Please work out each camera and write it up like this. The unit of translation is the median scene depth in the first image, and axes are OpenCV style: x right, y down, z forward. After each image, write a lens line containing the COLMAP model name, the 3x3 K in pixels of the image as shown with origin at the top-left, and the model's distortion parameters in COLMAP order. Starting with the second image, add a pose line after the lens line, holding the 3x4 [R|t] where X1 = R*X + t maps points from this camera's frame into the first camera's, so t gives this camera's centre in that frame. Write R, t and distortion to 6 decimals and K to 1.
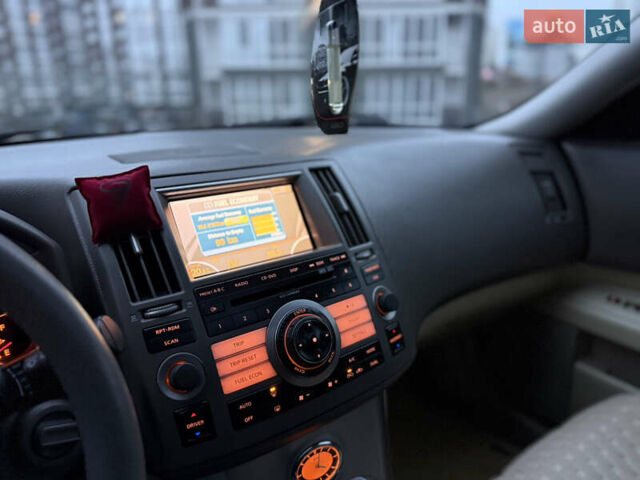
lens RADIAL K [[454.8, 0, 322.6], [0, 454.8, 227.2], [0, 0, 1]] dist [0.159434, -0.277077]
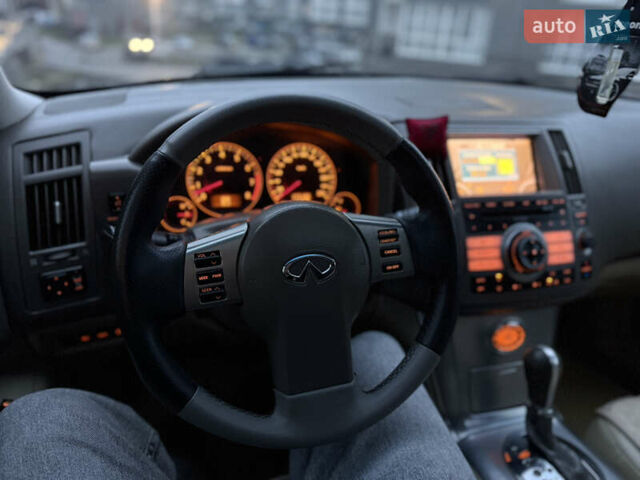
lens RADIAL K [[466.6, 0, 319.1], [0, 466.6, 223.4], [0, 0, 1]] dist [-0.007668, -0.005891]
pose [[0.936860, 0.215715, -0.275246, -0.240143], [-0.175943, 0.970963, 0.162098, 0.032259], [0.302220, -0.103436, 0.947610, -0.534781]]
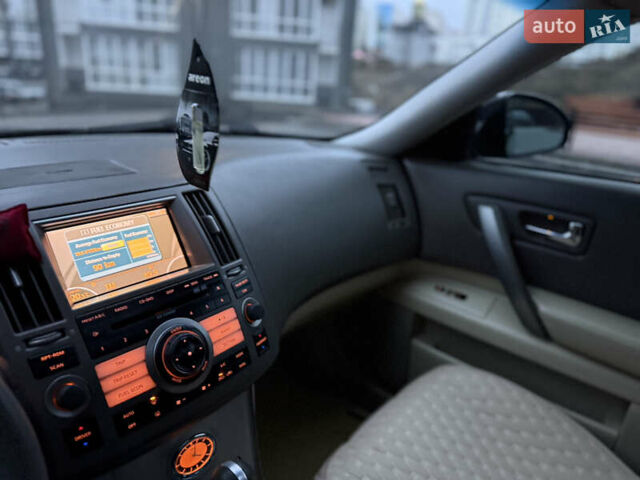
lens RADIAL K [[466.6, 0, 319.1], [0, 466.6, 223.4], [0, 0, 1]] dist [-0.007668, -0.005891]
pose [[0.967388, -0.008444, 0.253159, 0.002746], [-0.005461, 0.998517, 0.054175, -0.131341], [-0.253241, -0.053791, 0.965907, -0.178843]]
